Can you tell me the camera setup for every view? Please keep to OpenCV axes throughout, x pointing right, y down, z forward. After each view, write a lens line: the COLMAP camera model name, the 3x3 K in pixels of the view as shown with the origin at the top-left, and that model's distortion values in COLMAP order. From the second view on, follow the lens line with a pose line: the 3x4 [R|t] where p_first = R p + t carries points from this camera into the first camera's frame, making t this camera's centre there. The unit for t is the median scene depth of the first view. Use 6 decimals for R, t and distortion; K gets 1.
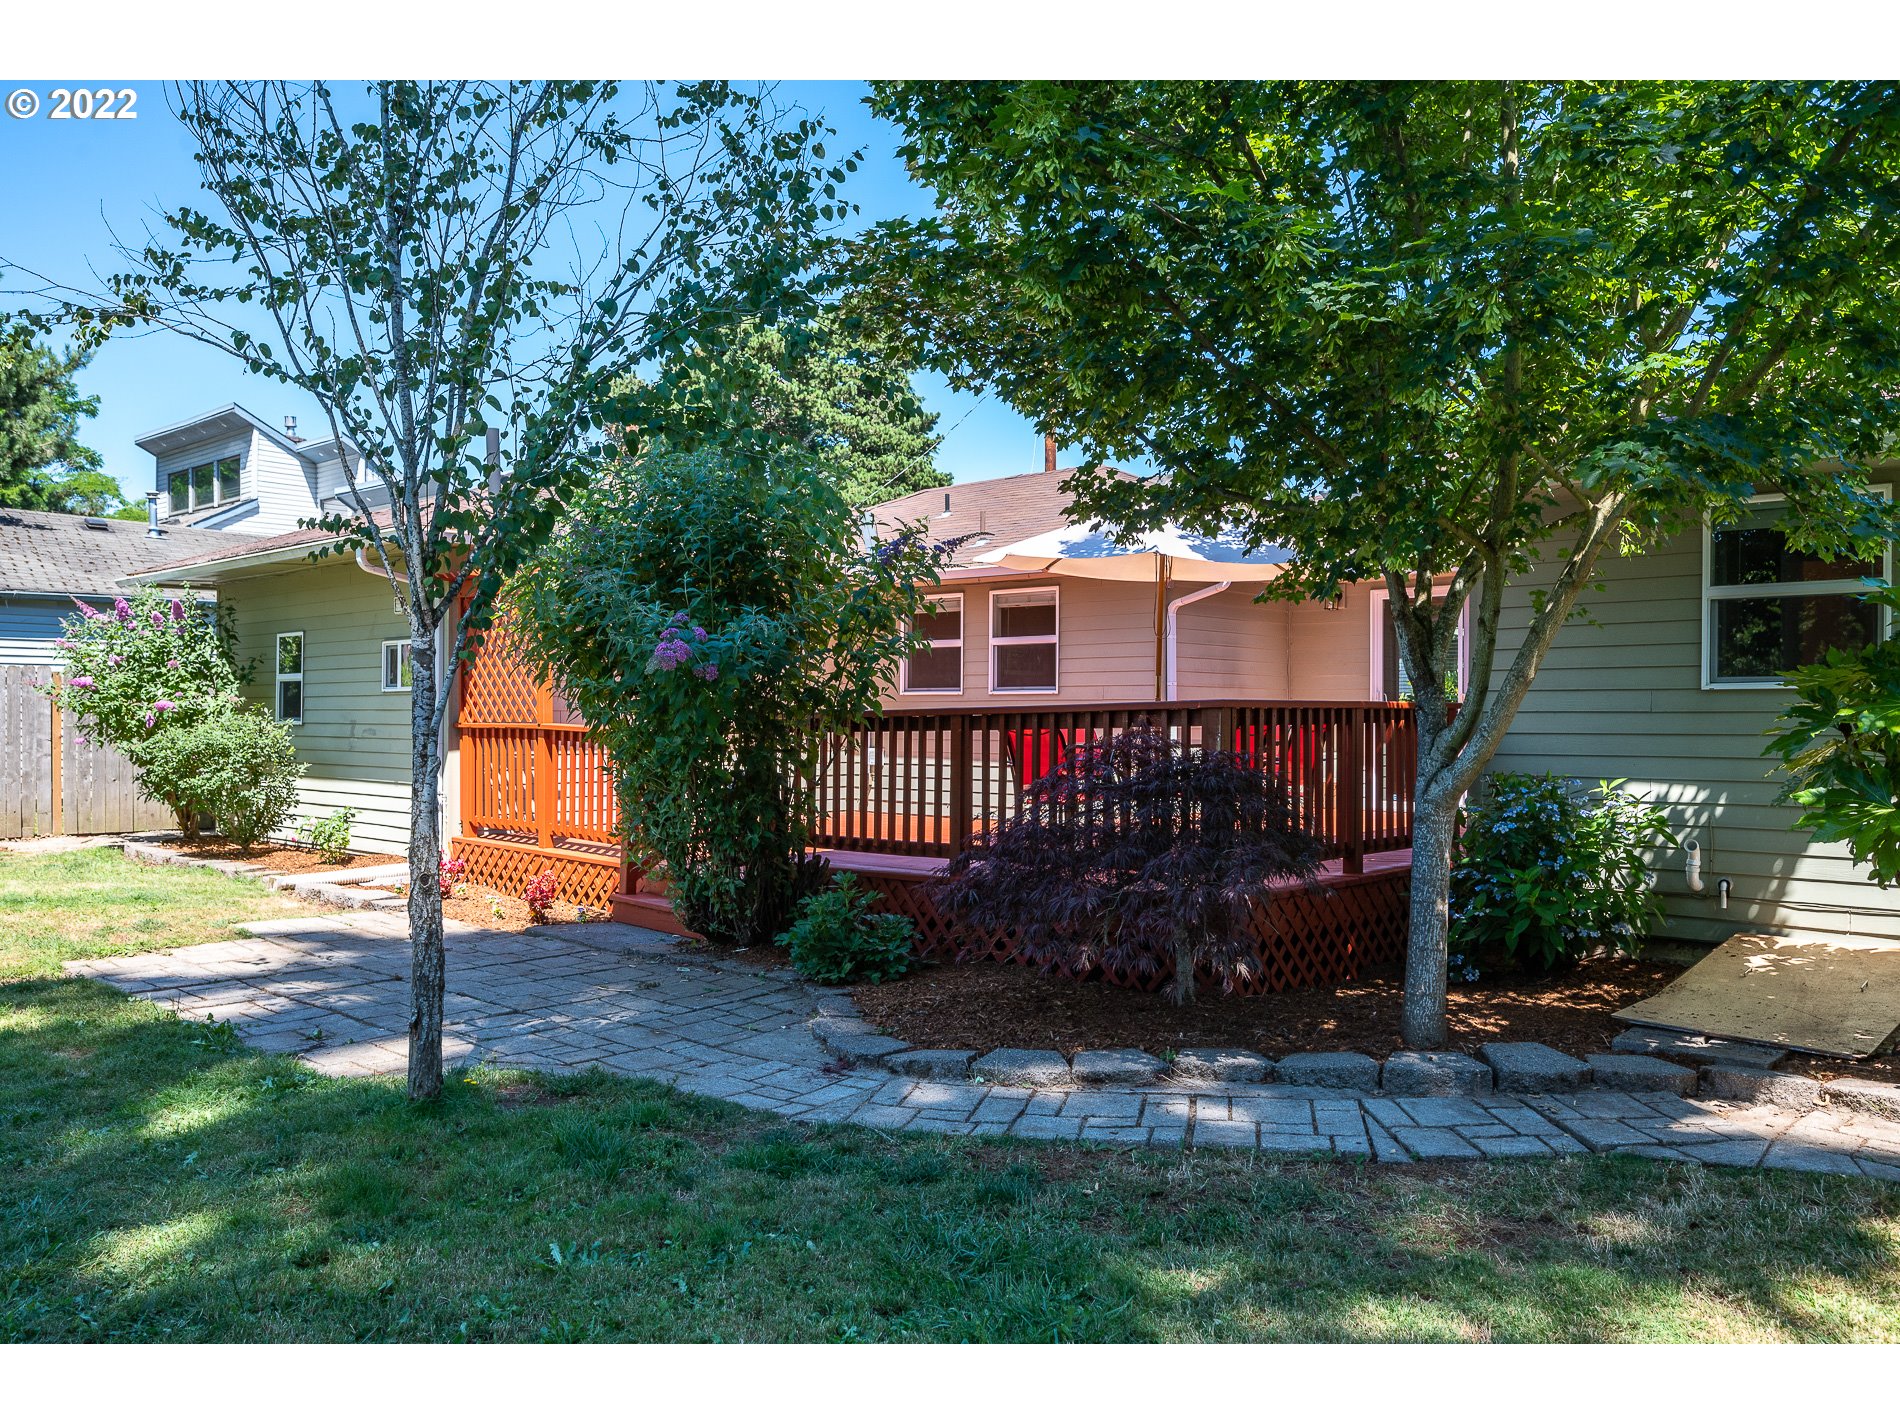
lens RADIAL K [[1486.0, 0, 945.6], [0, 1486.0, 718.6], [0, 0, 1]] dist [0.003661, -0.012407]
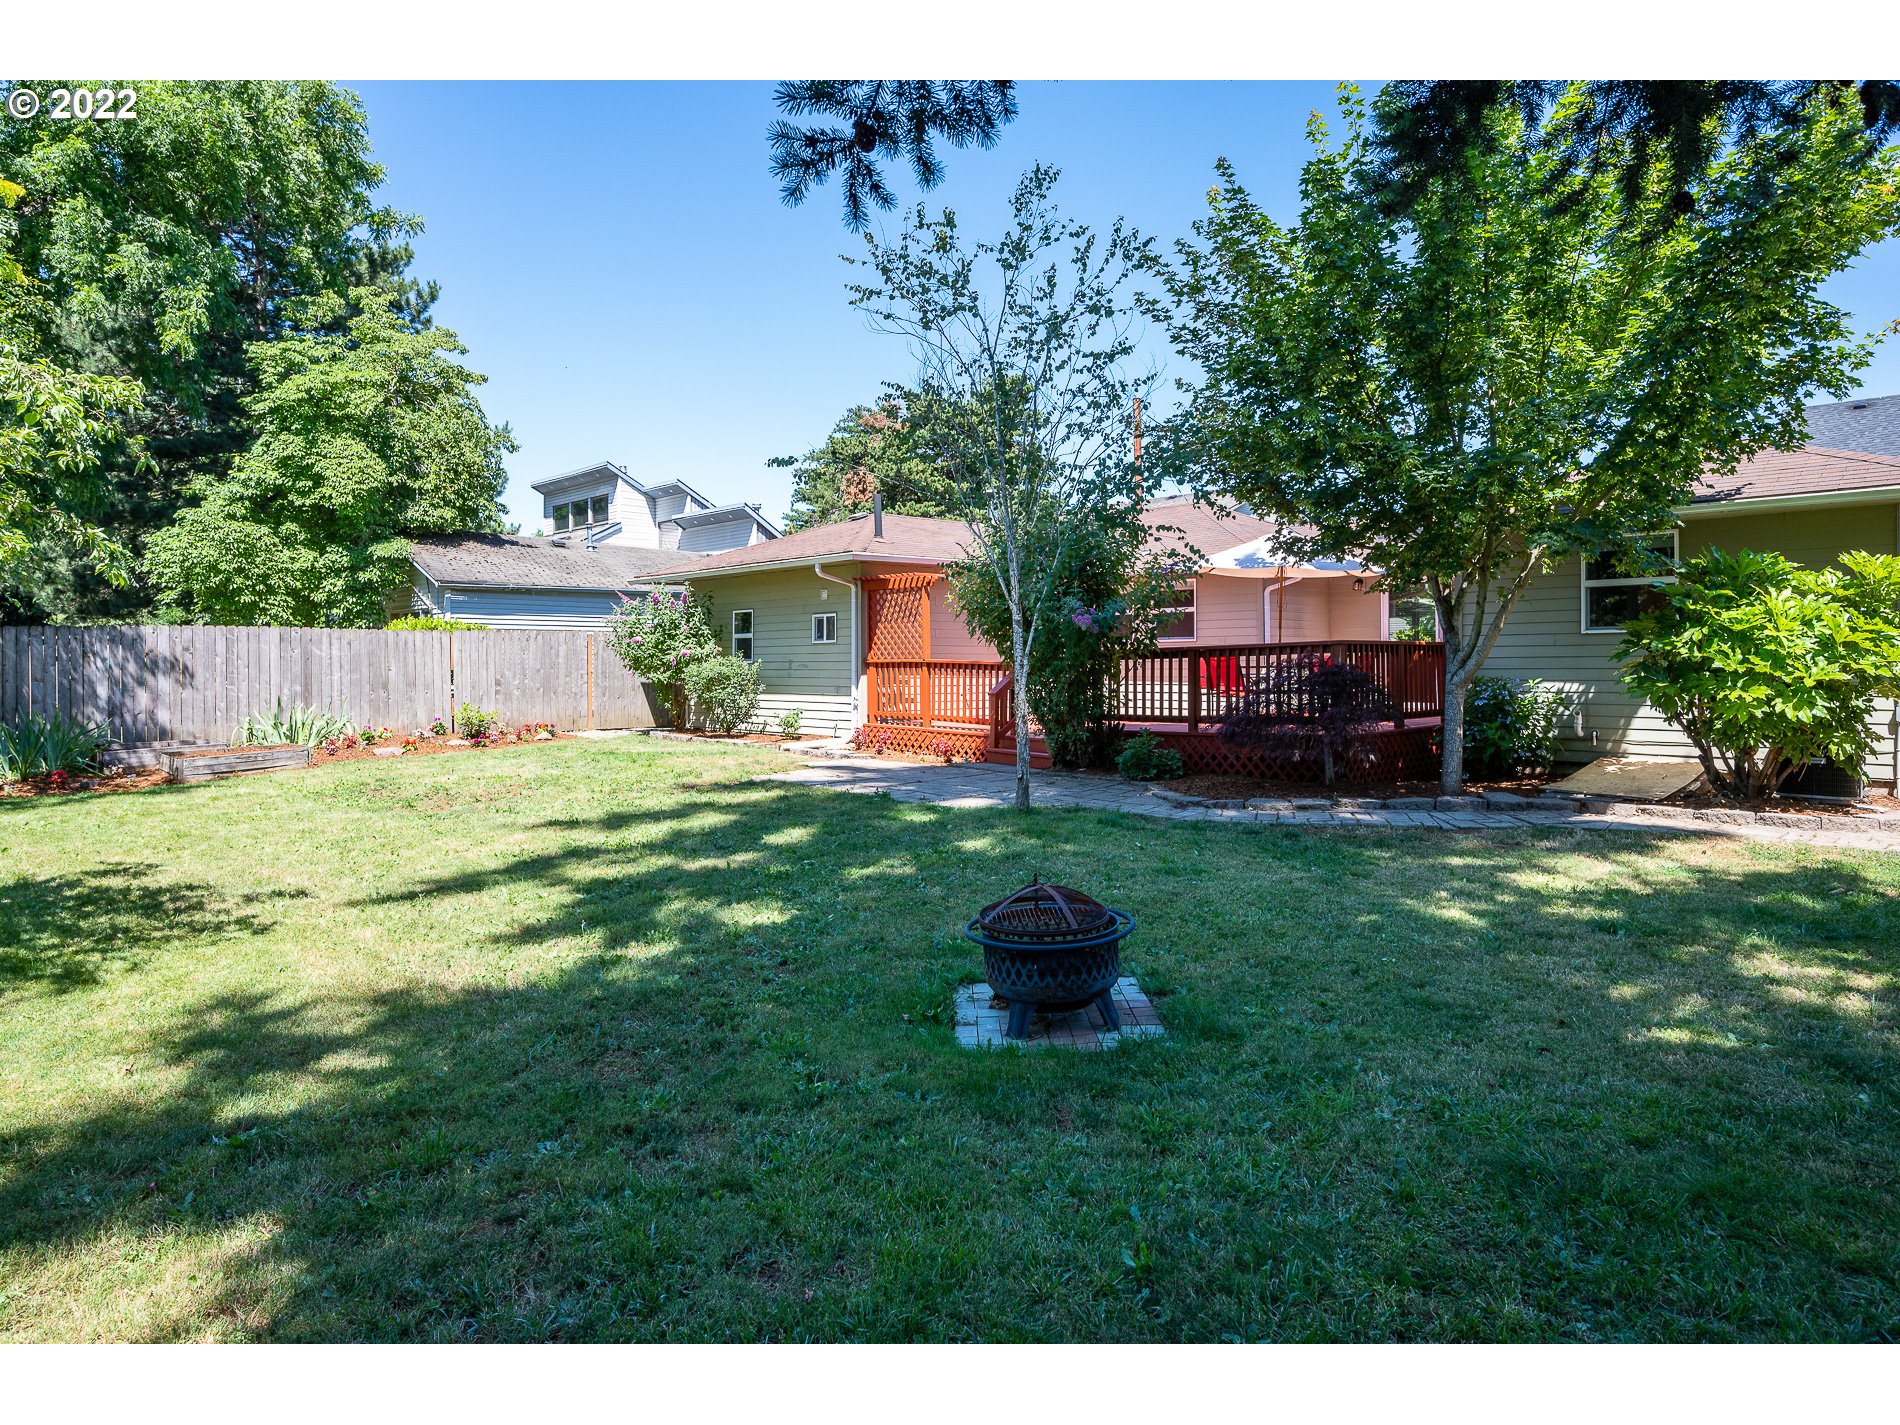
lens RADIAL K [[1234.7, 0, 877.4], [0, 1234.7, 660.8], [0, 0, 1]] dist [0.005760, -0.001322]
pose [[0.998693, -0.007915, -0.050494, -0.327083], [0.007503, 0.999937, -0.008346, 0.022471], [0.050557, 0.007956, 0.998689, -0.658013]]
